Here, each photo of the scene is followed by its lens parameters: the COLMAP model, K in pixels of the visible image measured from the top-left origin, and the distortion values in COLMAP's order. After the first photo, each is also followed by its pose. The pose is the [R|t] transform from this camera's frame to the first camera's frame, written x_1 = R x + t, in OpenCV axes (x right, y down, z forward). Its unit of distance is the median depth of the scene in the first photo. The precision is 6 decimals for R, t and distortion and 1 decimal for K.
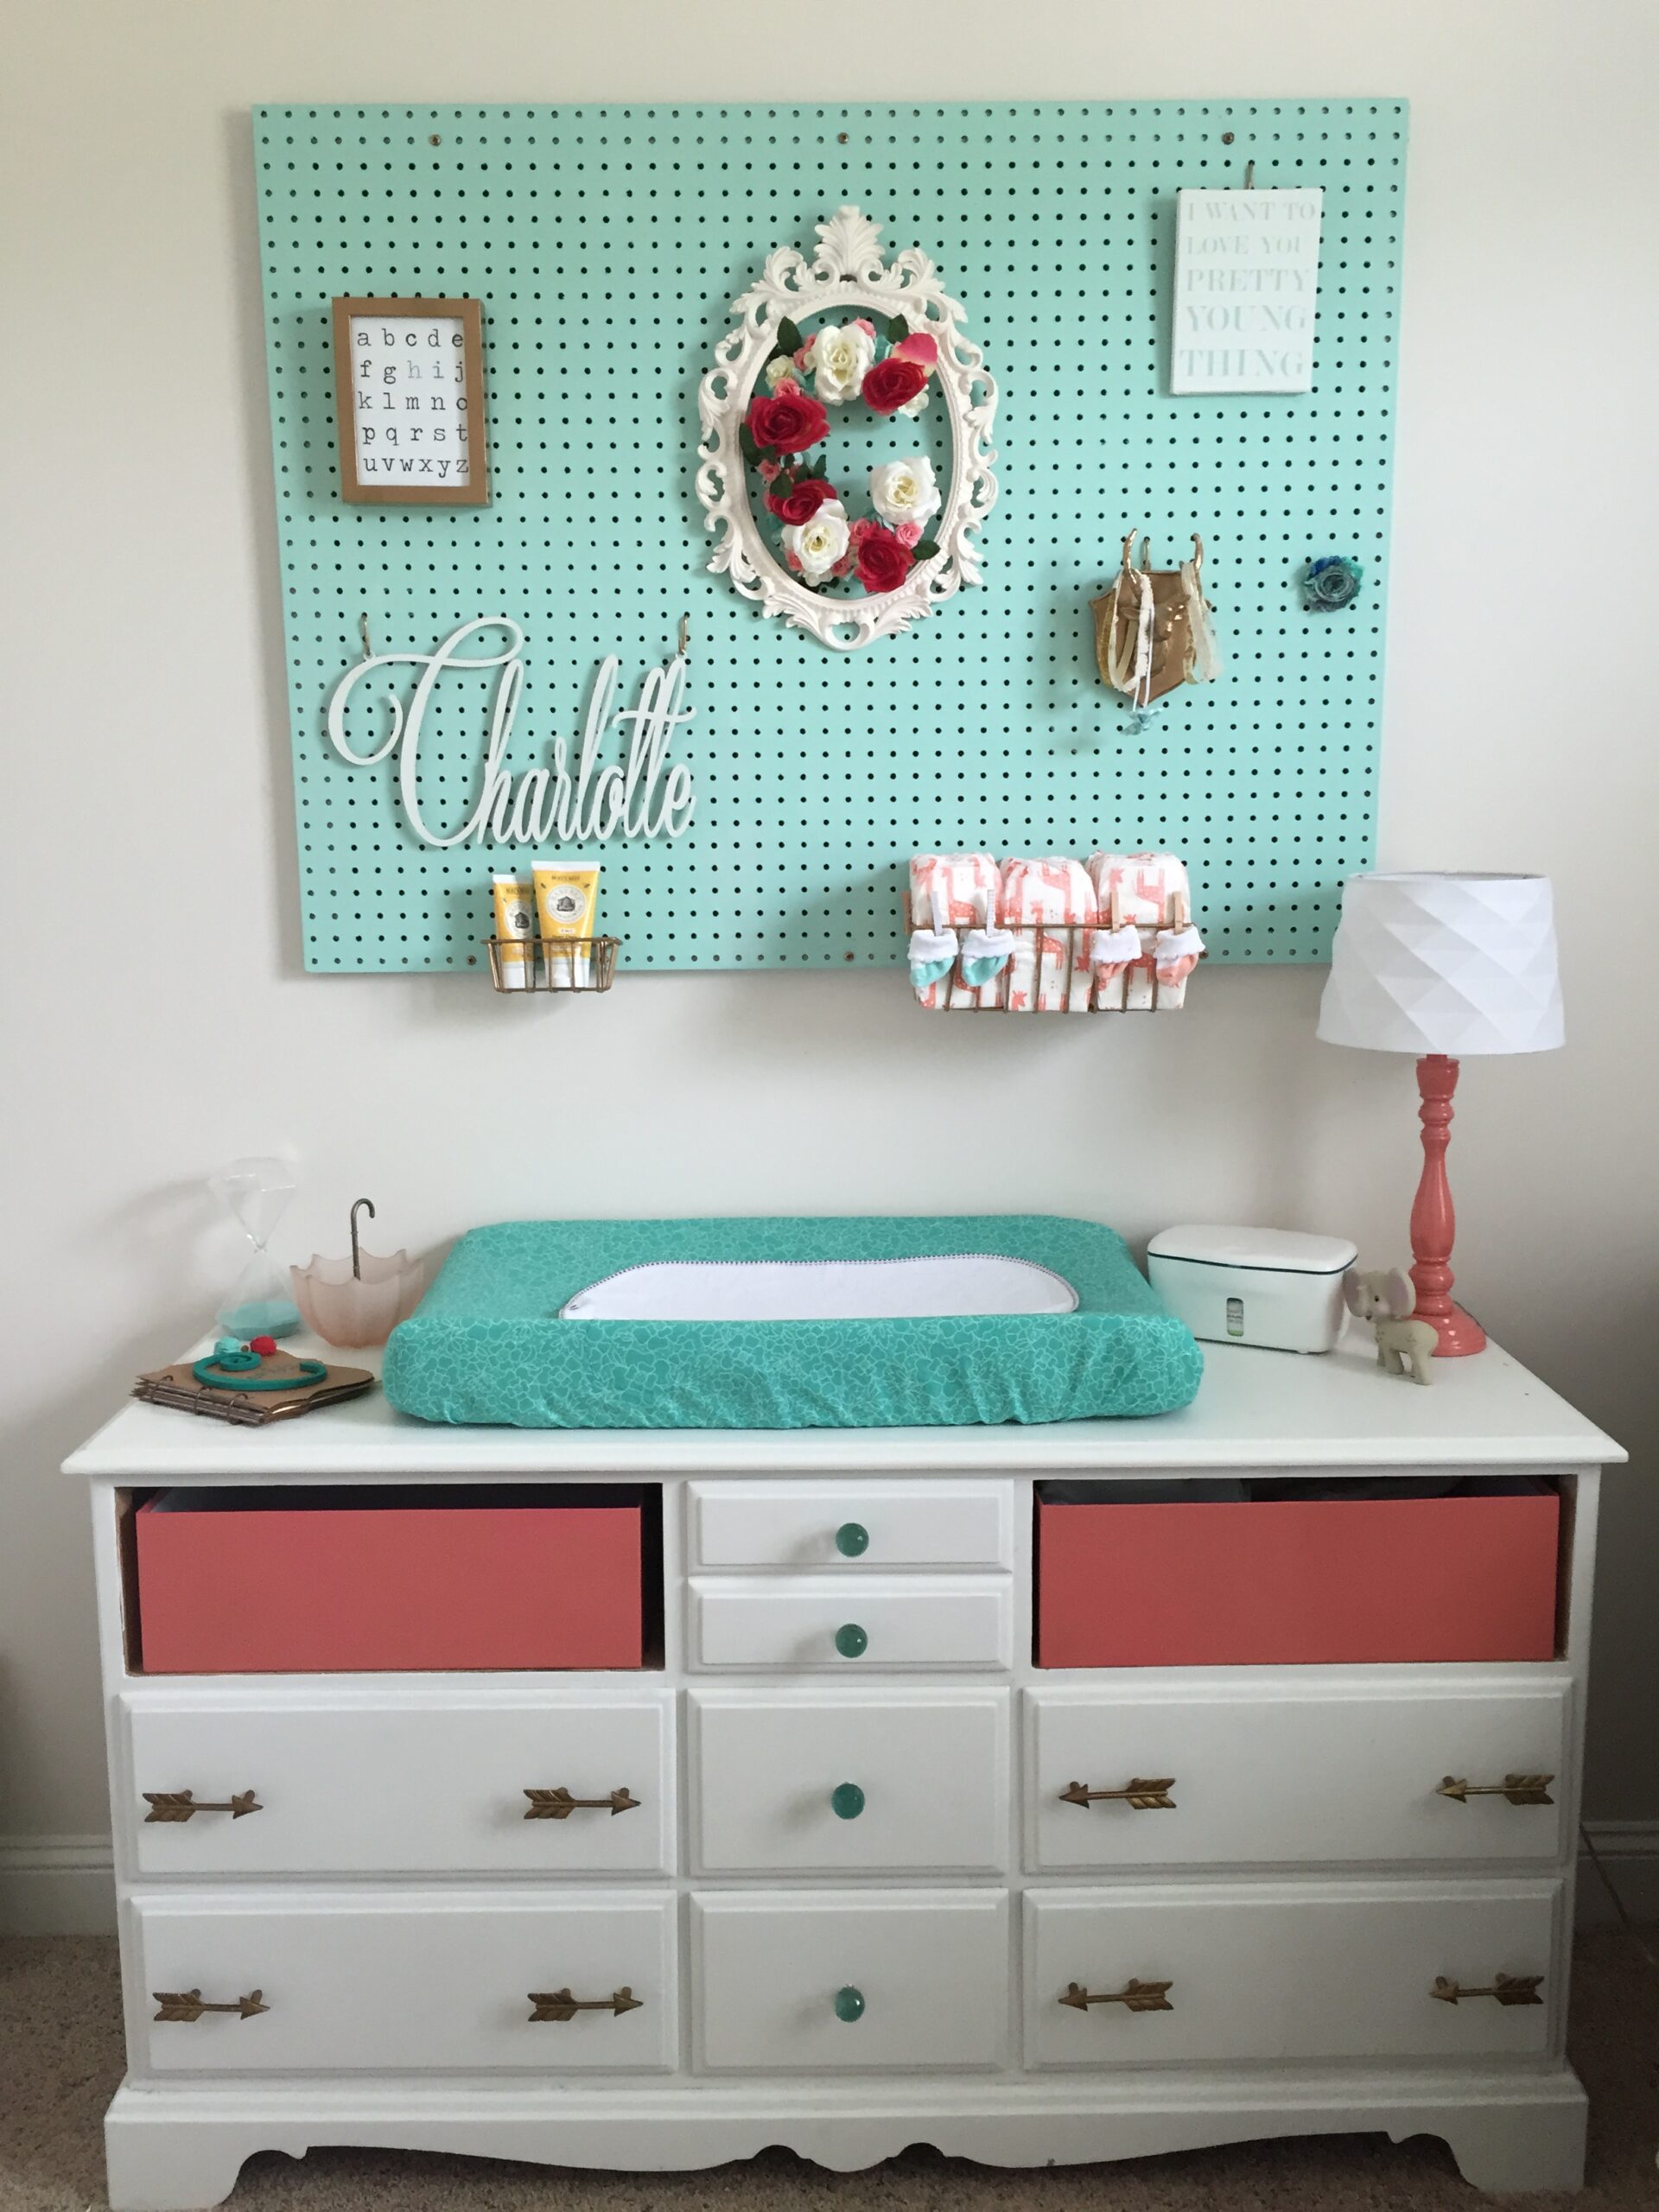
lens RADIAL K [[1875.9, 0, 825.8], [0, 1875.9, 1098.8], [0, 0, 1]] dist [0.091217, -0.107763]
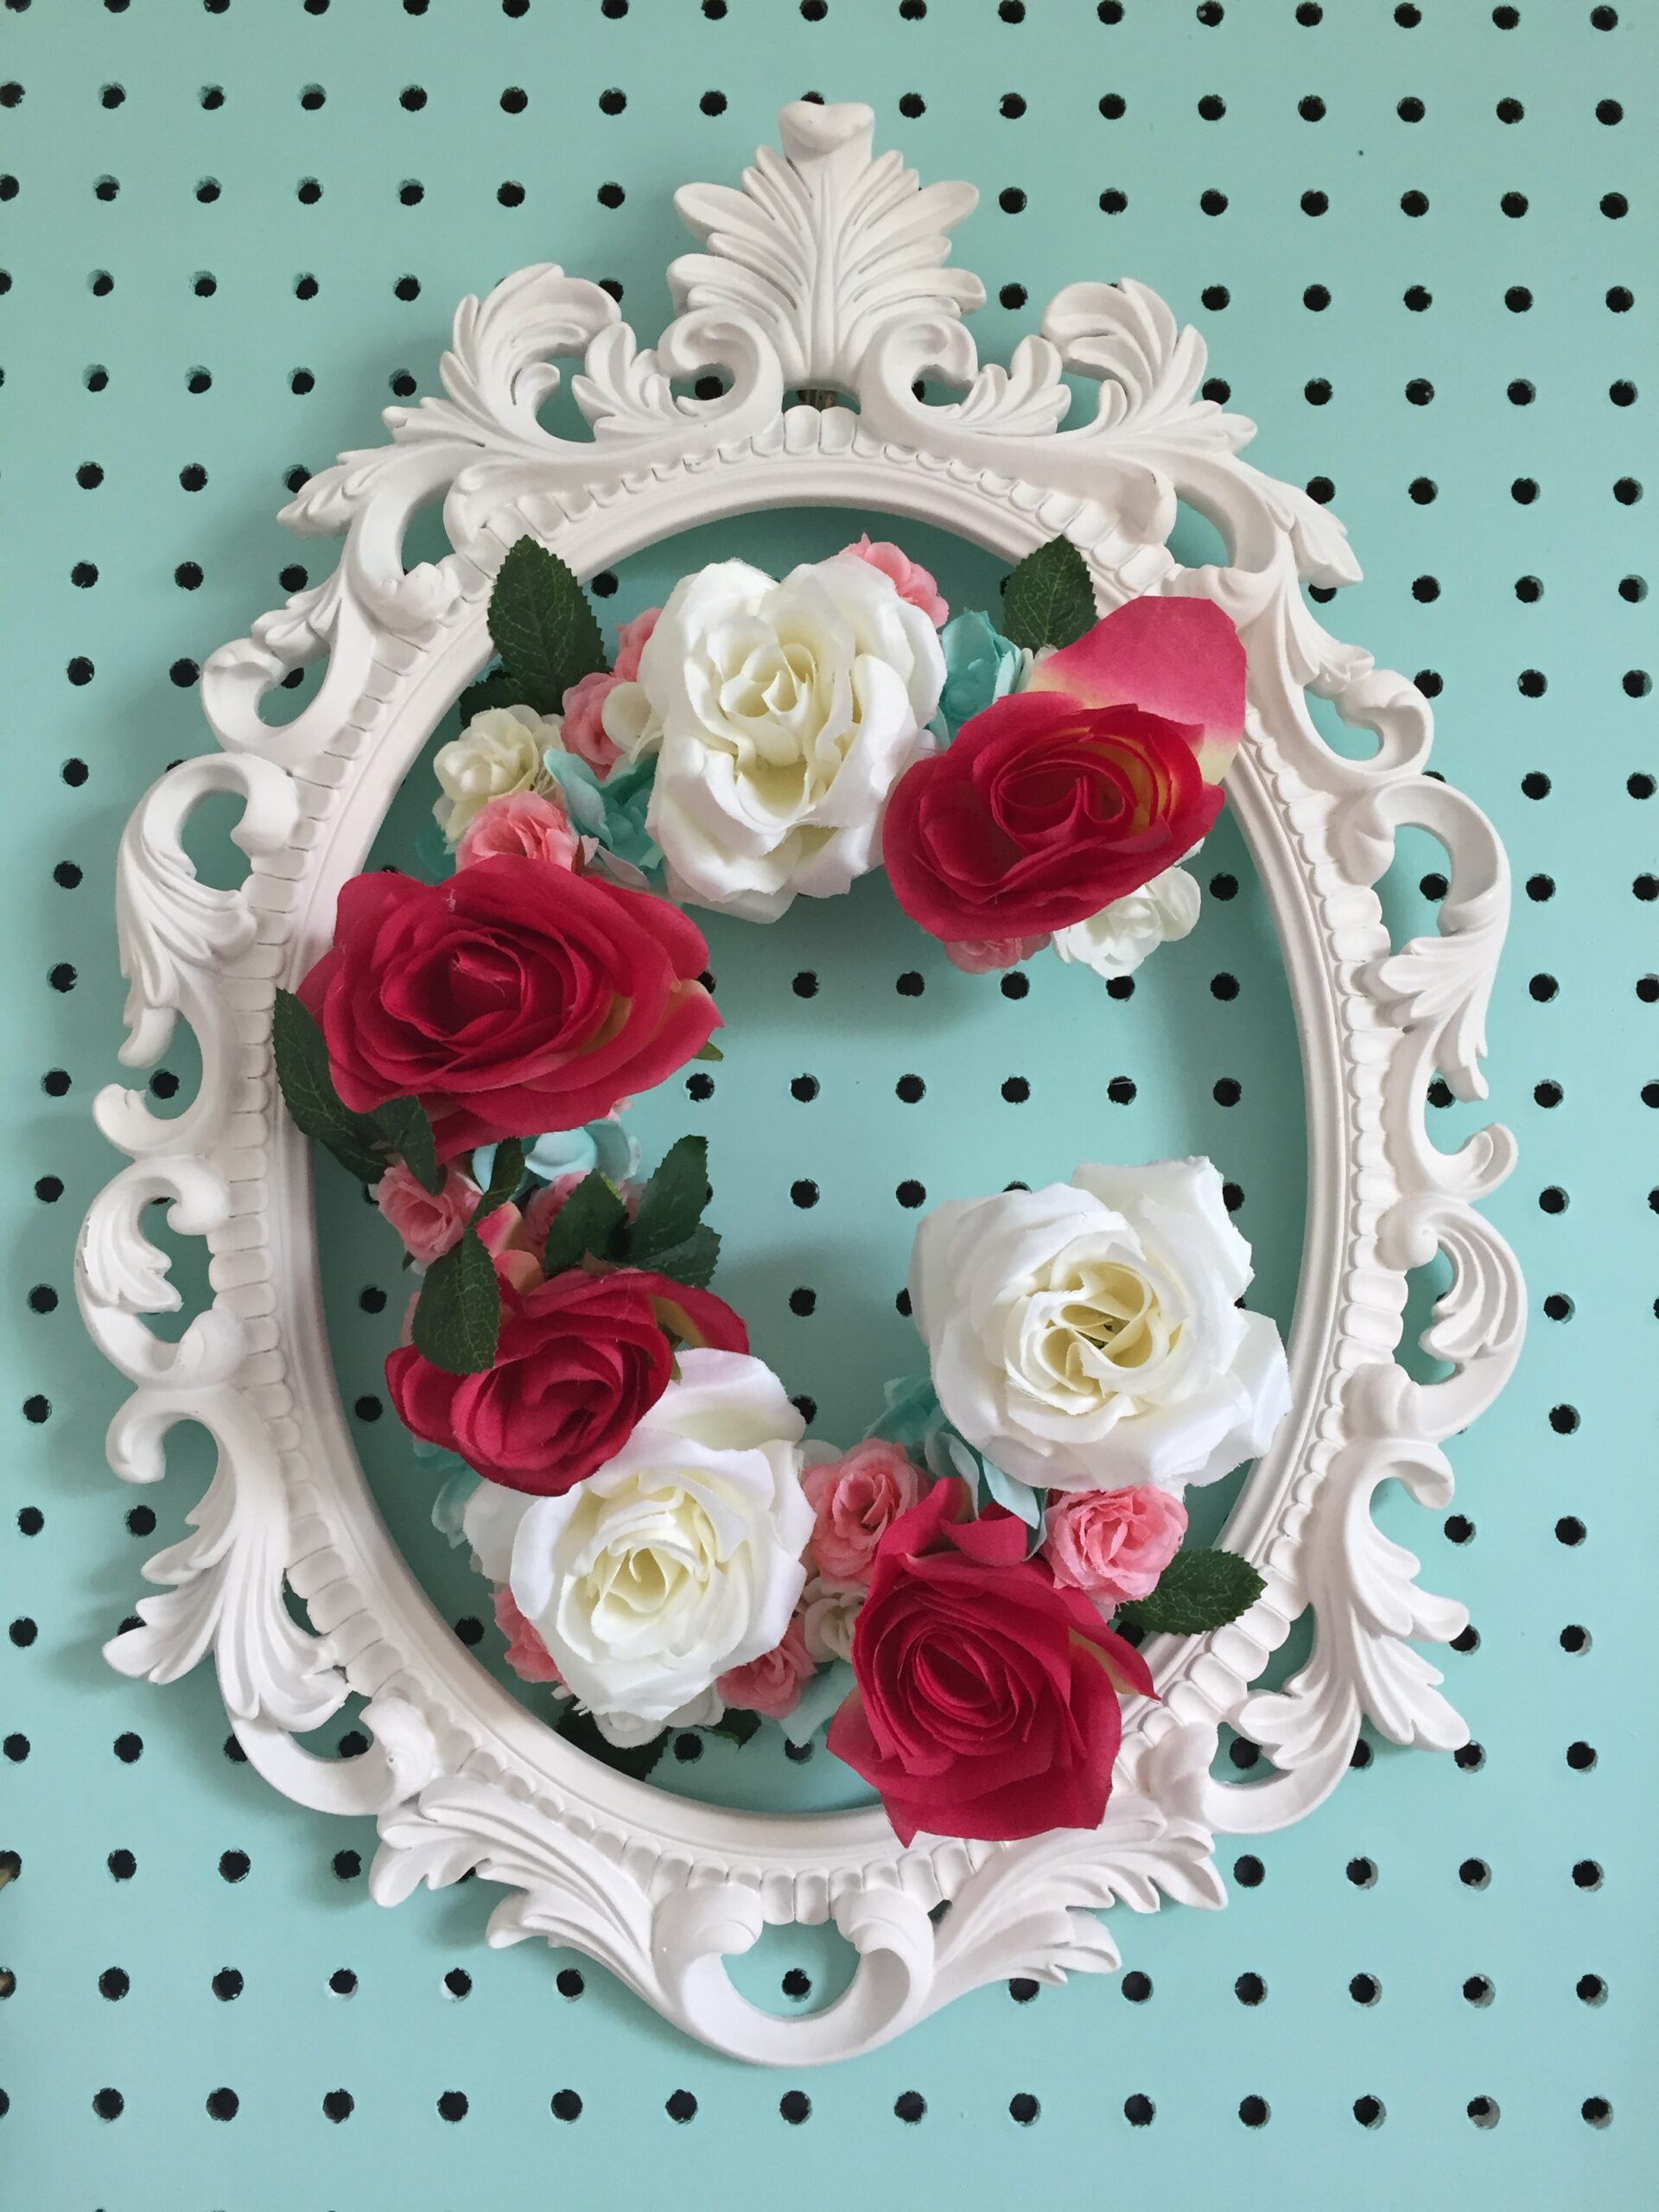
lens RADIAL K [[1875.9, 0, 825.8], [0, 1875.9, 1098.8], [0, 0, 1]] dist [0.091217, -0.107763]
pose [[0.999879, 0.014362, -0.005906, 0.014705], [-0.015456, 0.957330, -0.288583, -0.286144], [0.001509, 0.288639, 0.957437, 0.804106]]
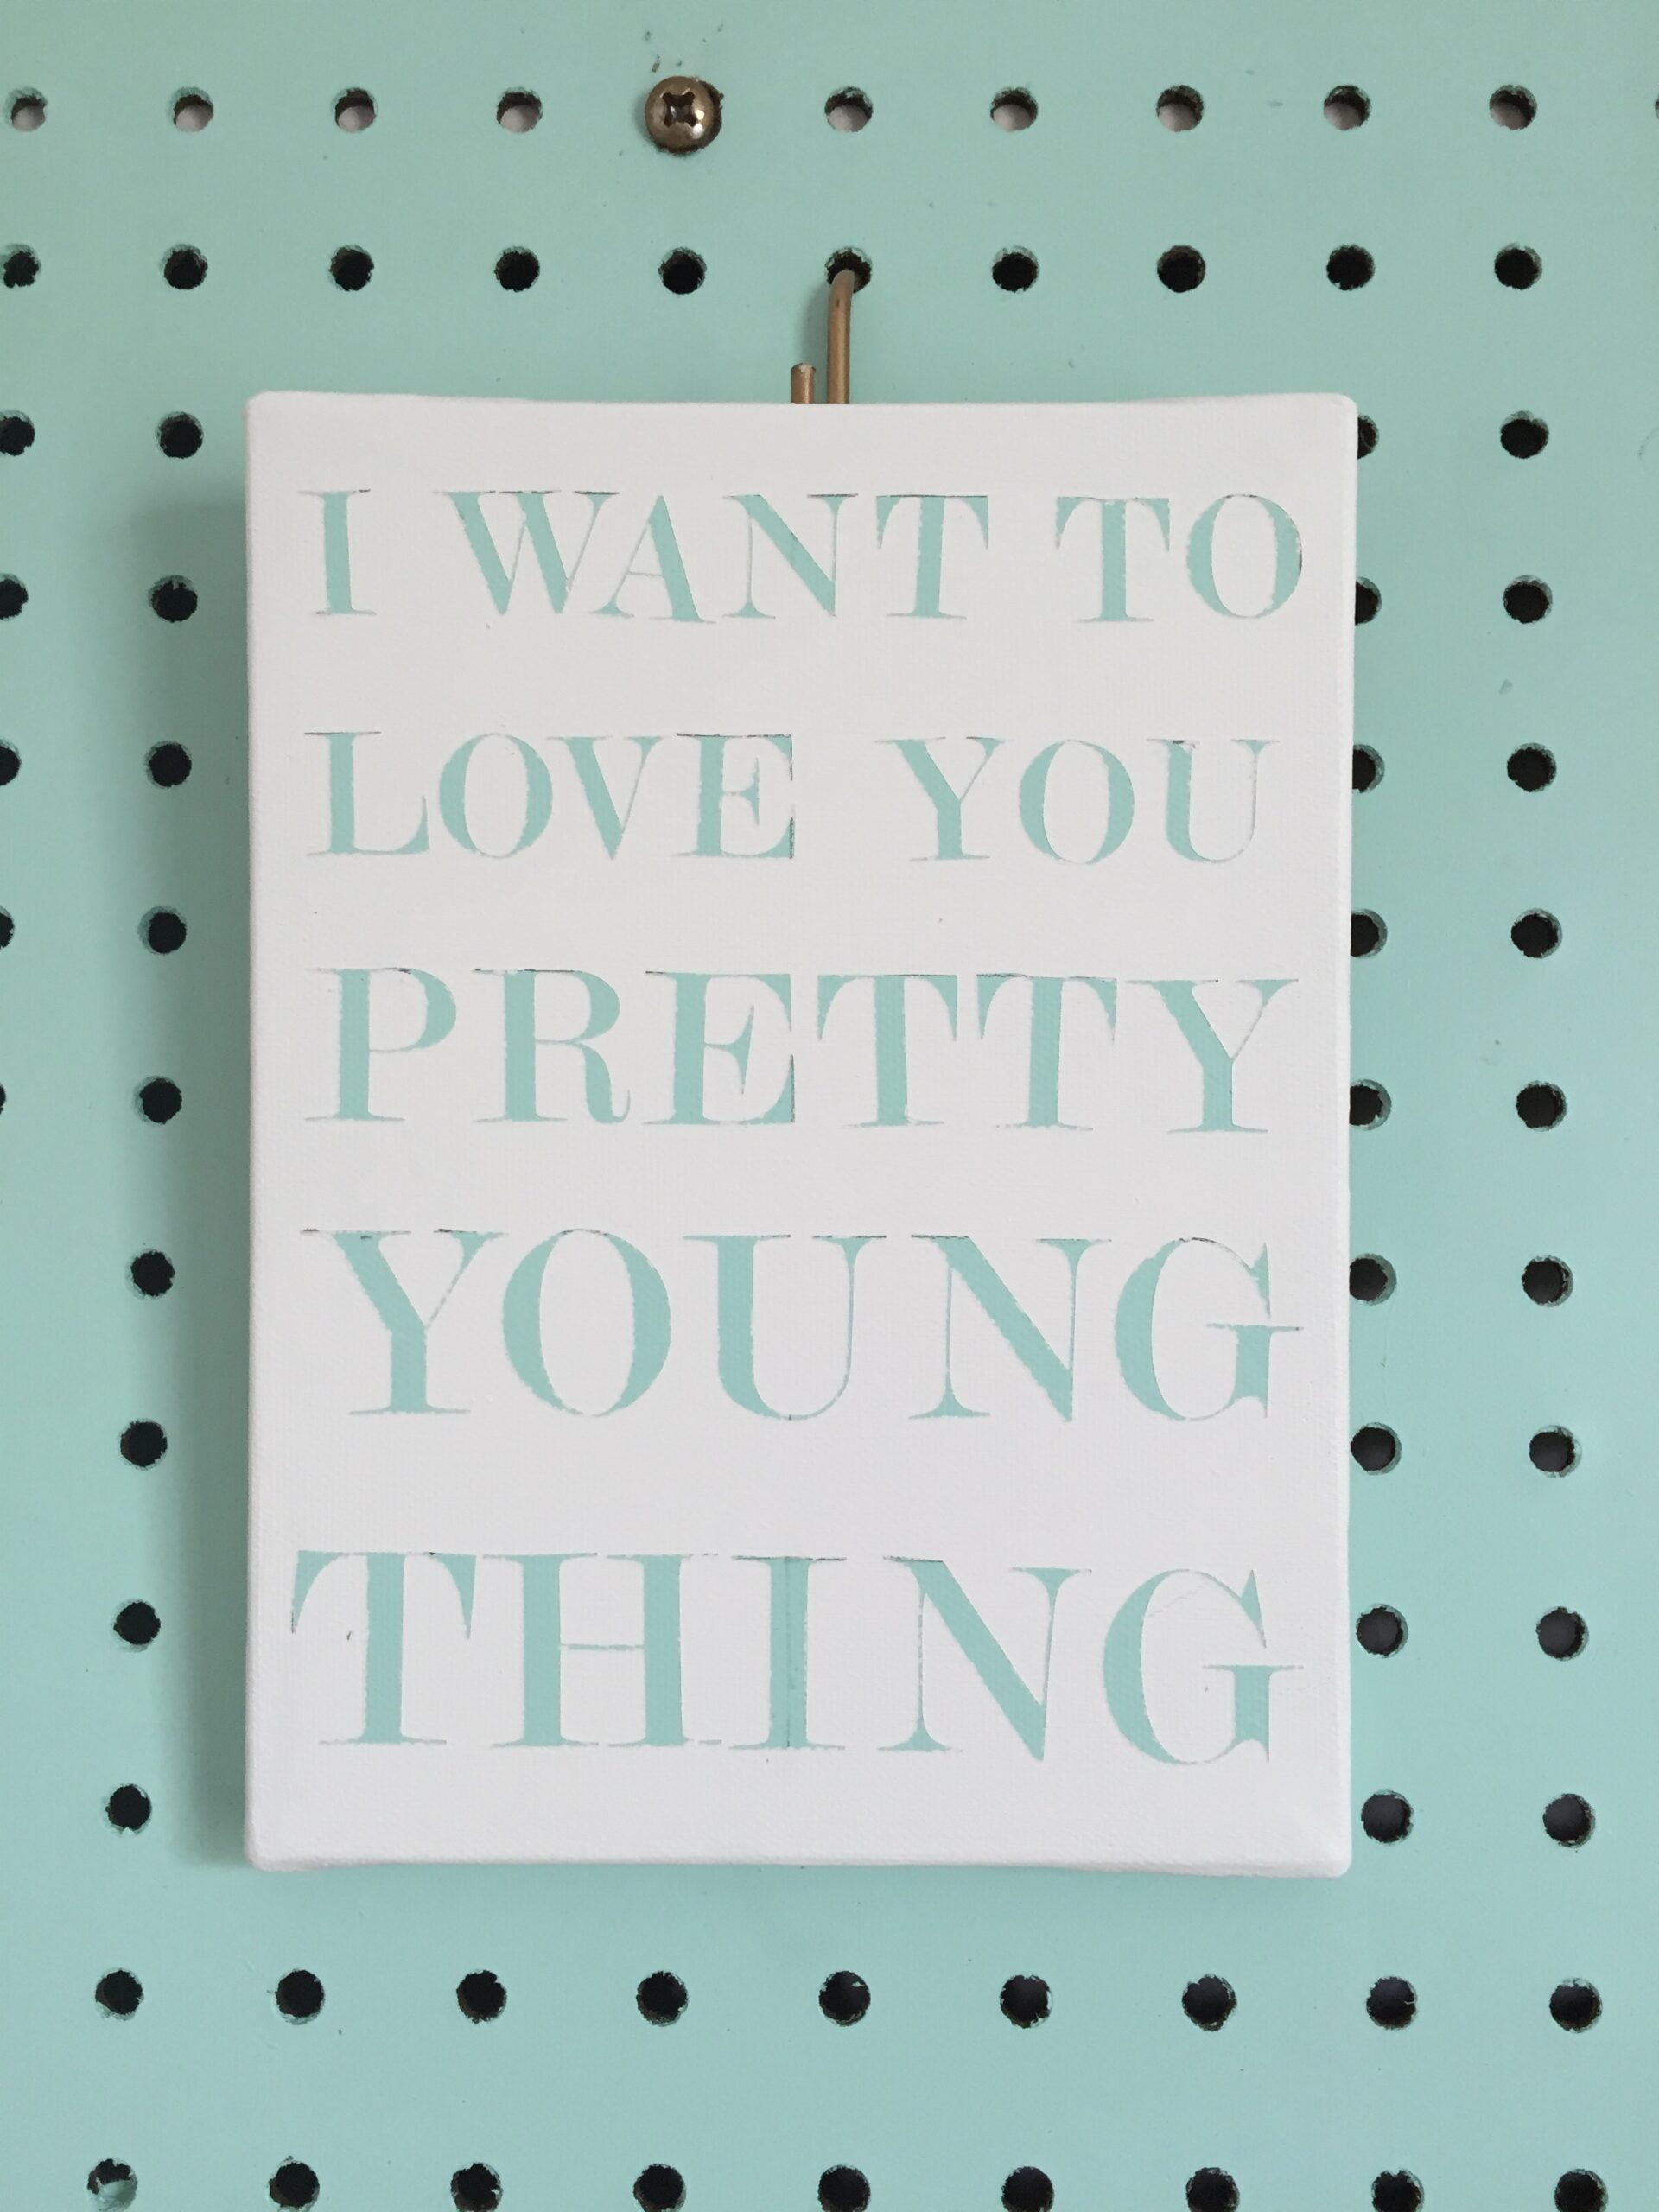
lens RADIAL K [[1875.9, 0, 825.8], [0, 1875.9, 1098.8], [0, 0, 1]] dist [0.091217, -0.107763]
pose [[0.999680, 0.009411, -0.023501, 0.225006], [-0.014898, 0.969261, -0.245582, -0.394150], [0.020467, 0.245853, 0.969091, 0.875368]]
